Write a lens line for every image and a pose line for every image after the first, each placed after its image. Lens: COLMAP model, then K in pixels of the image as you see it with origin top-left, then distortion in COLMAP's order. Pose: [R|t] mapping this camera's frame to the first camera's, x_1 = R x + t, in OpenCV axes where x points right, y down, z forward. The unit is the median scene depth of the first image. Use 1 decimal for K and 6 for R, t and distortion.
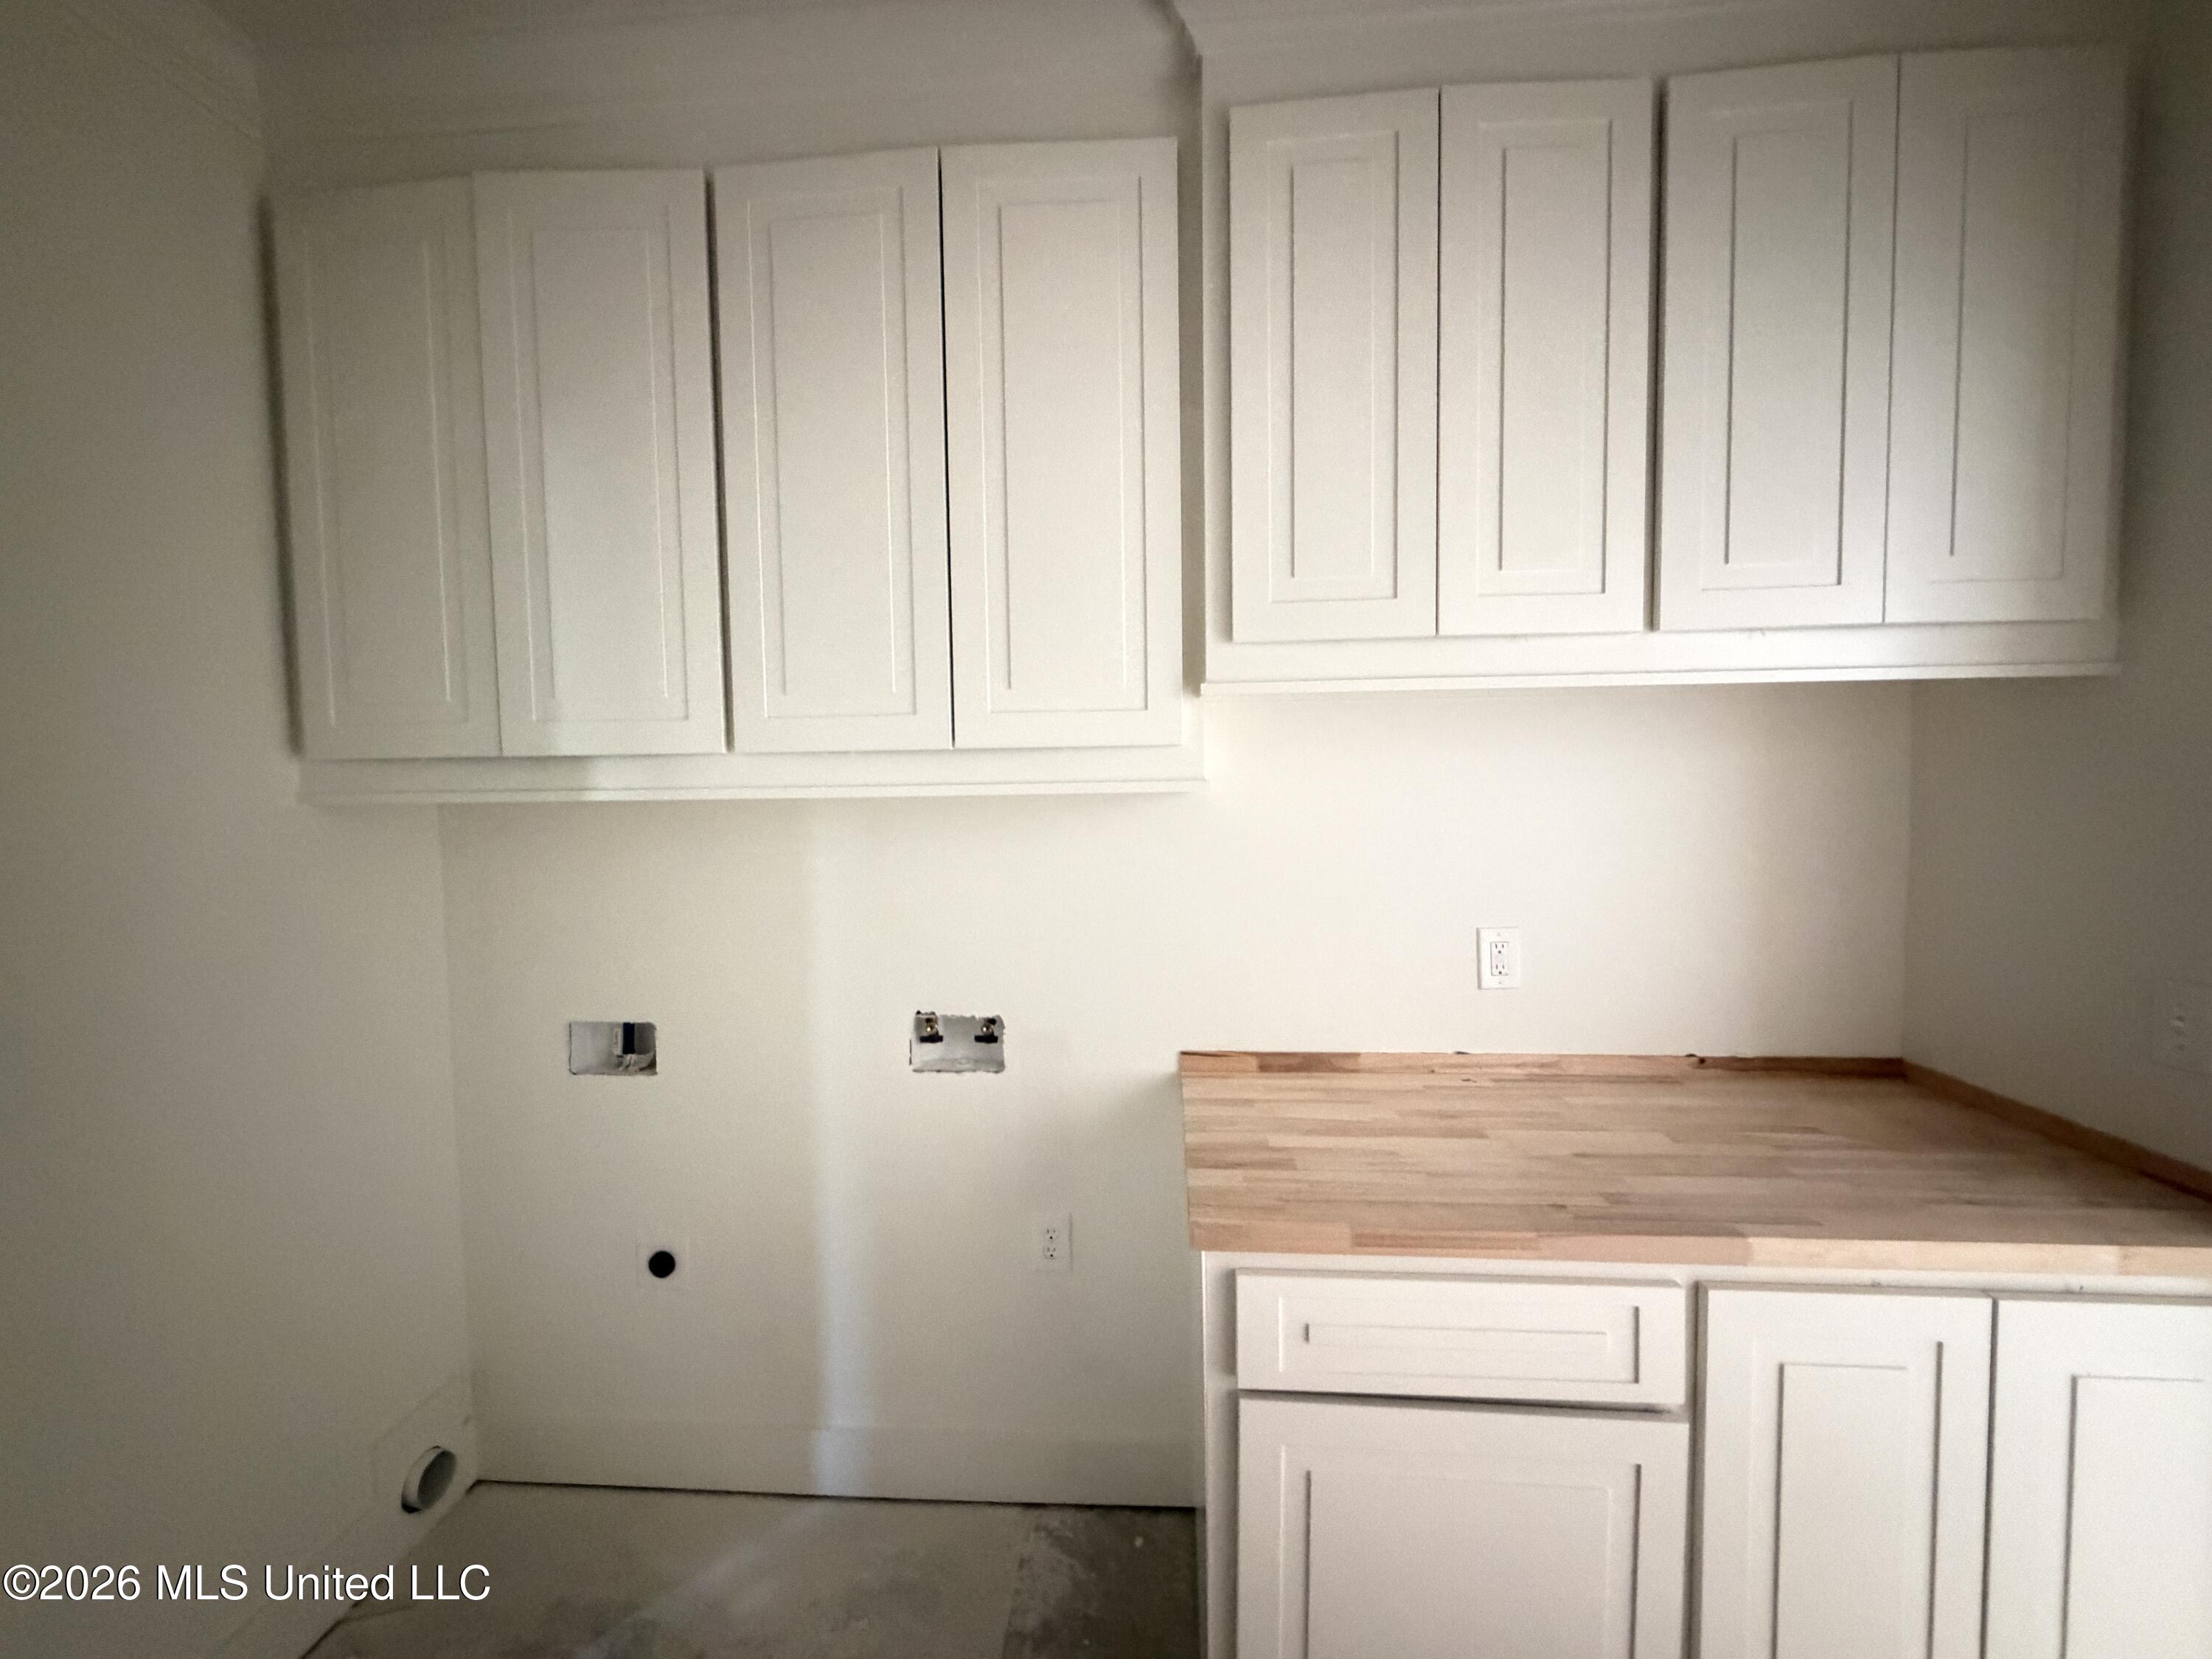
lens RADIAL K [[882.4, 0, 1101.2], [0, 882.4, 834.4], [0, 0, 1]] dist [-0.000924, 0.000175]
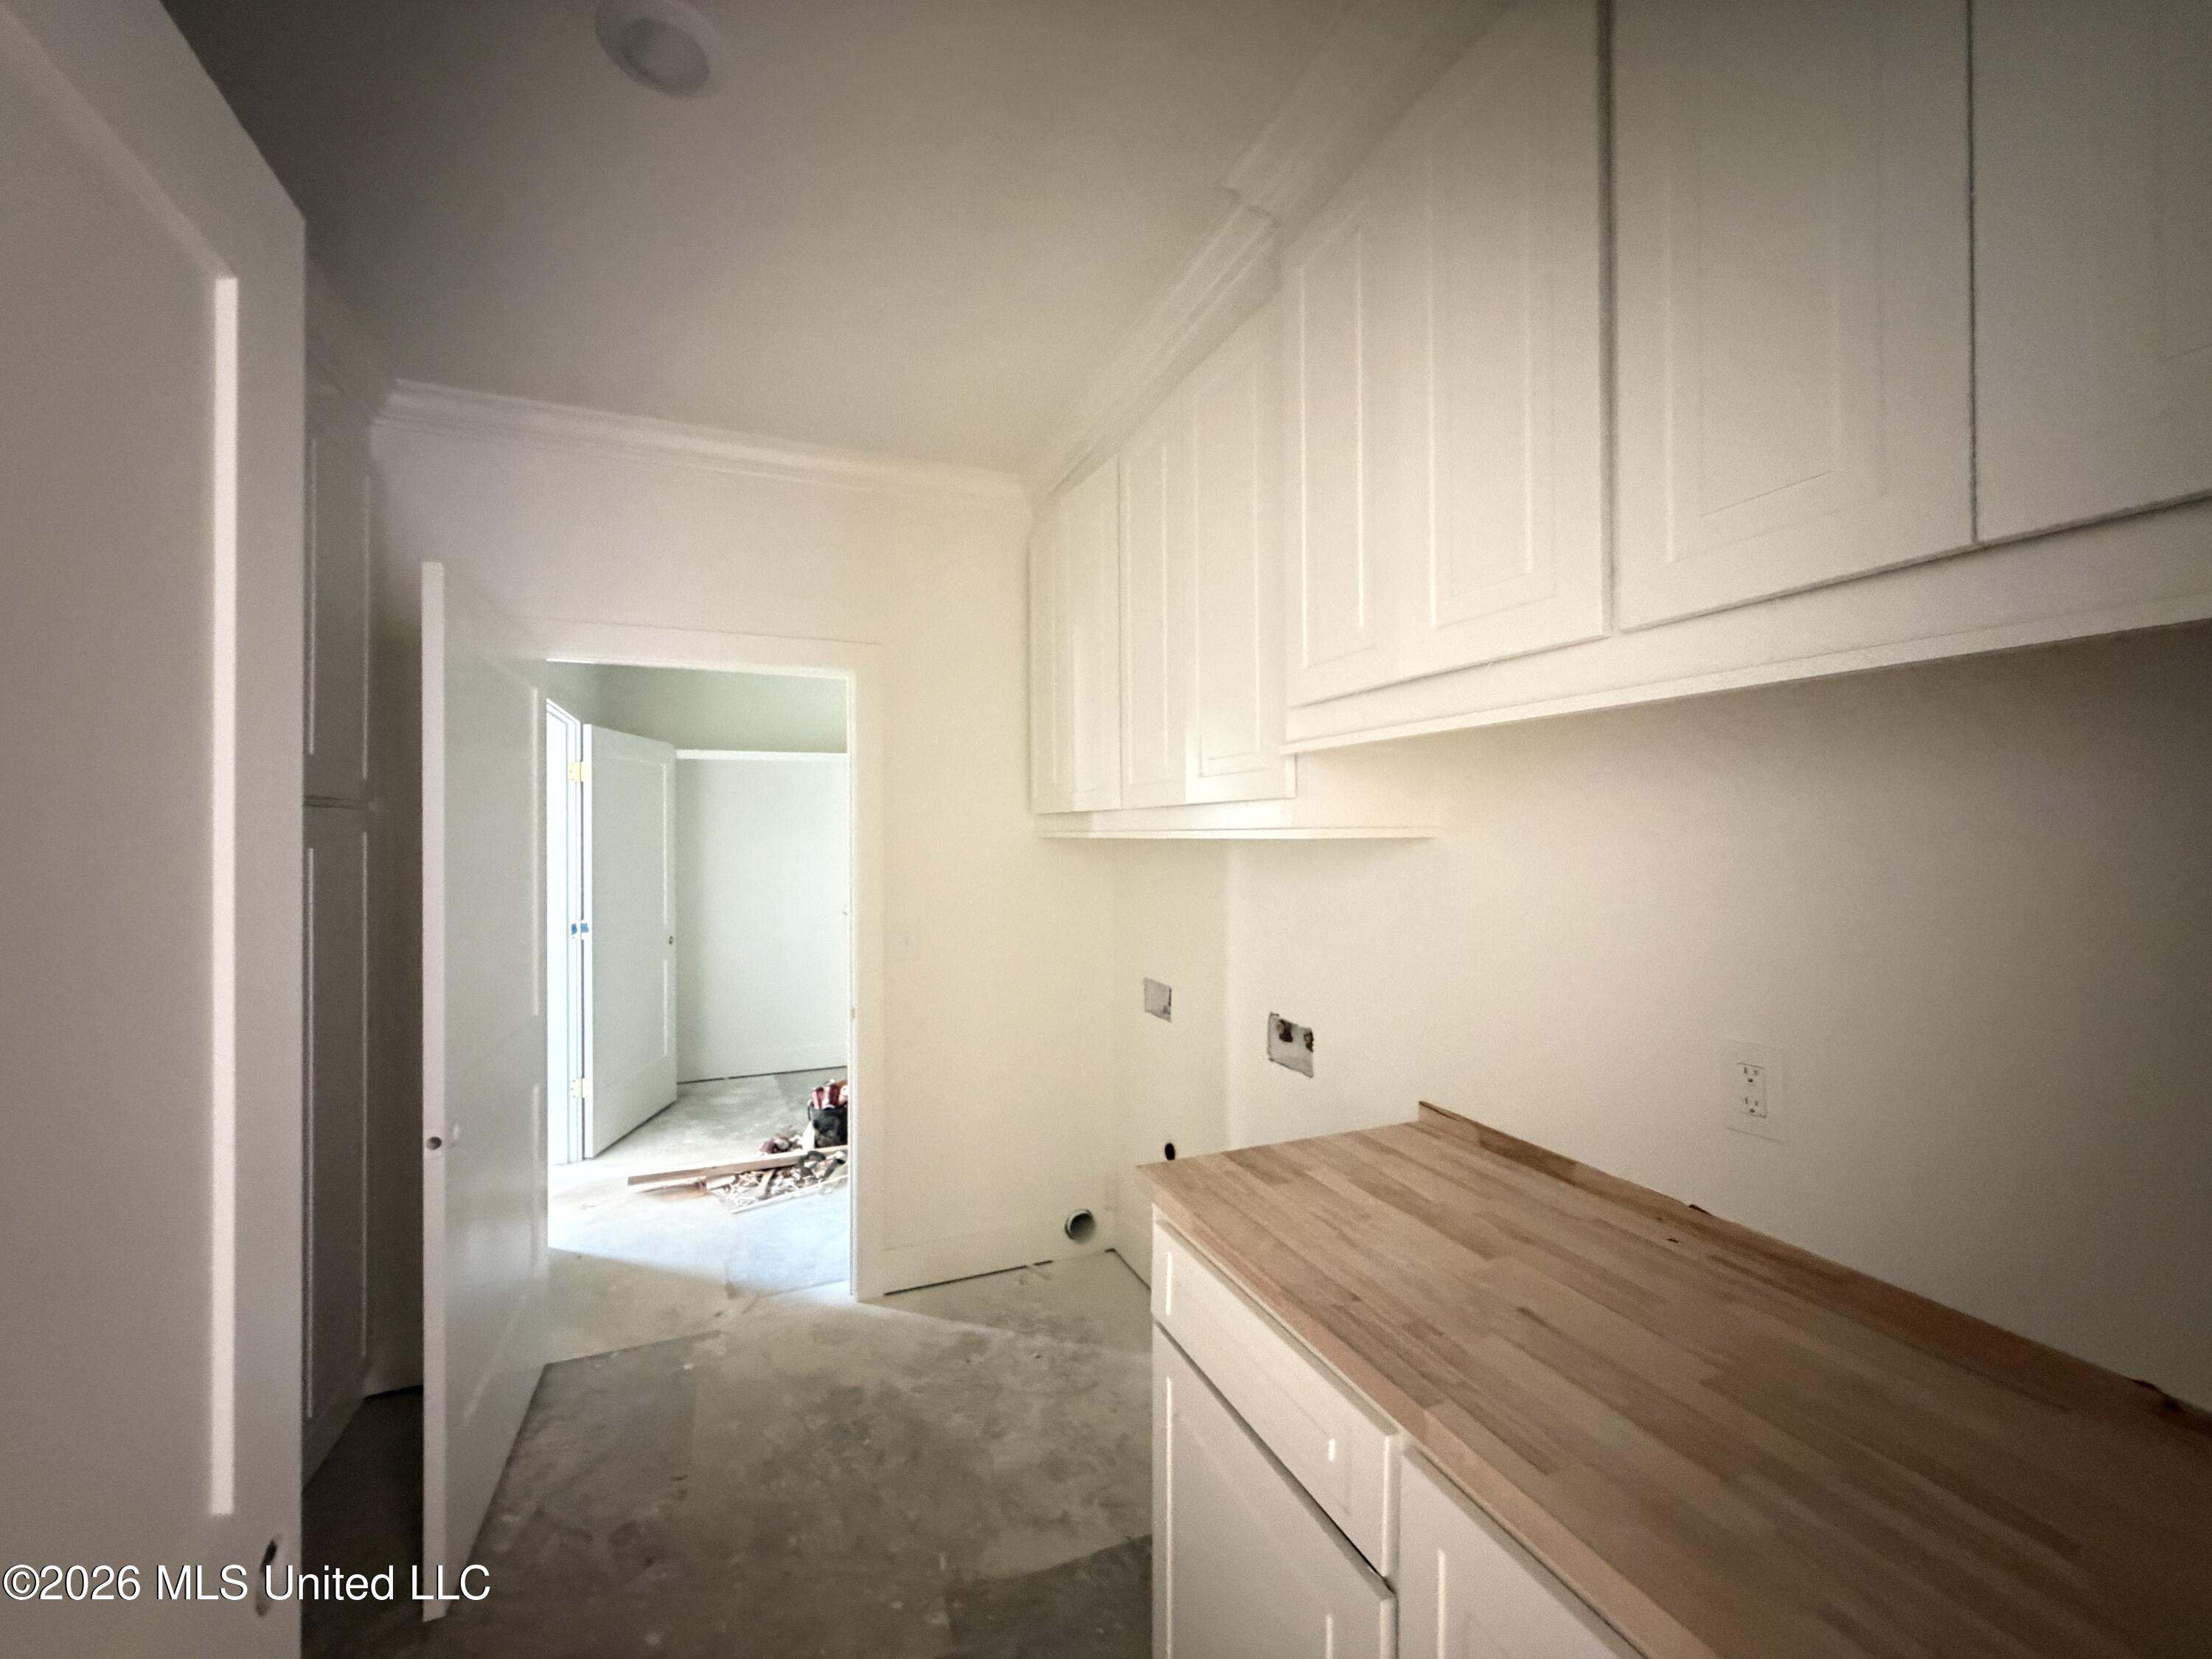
lens RADIAL K [[882.4, 0, 1096.3], [0, 882.4, 828.0], [0, 0, 1]] dist [-0.000924, 0.000175]
pose [[0.445015, 0.009049, -0.895477, 0.920204], [-0.051025, 0.998581, -0.015266, -0.030168], [0.894068, 0.052486, 0.444845, 0.245124]]
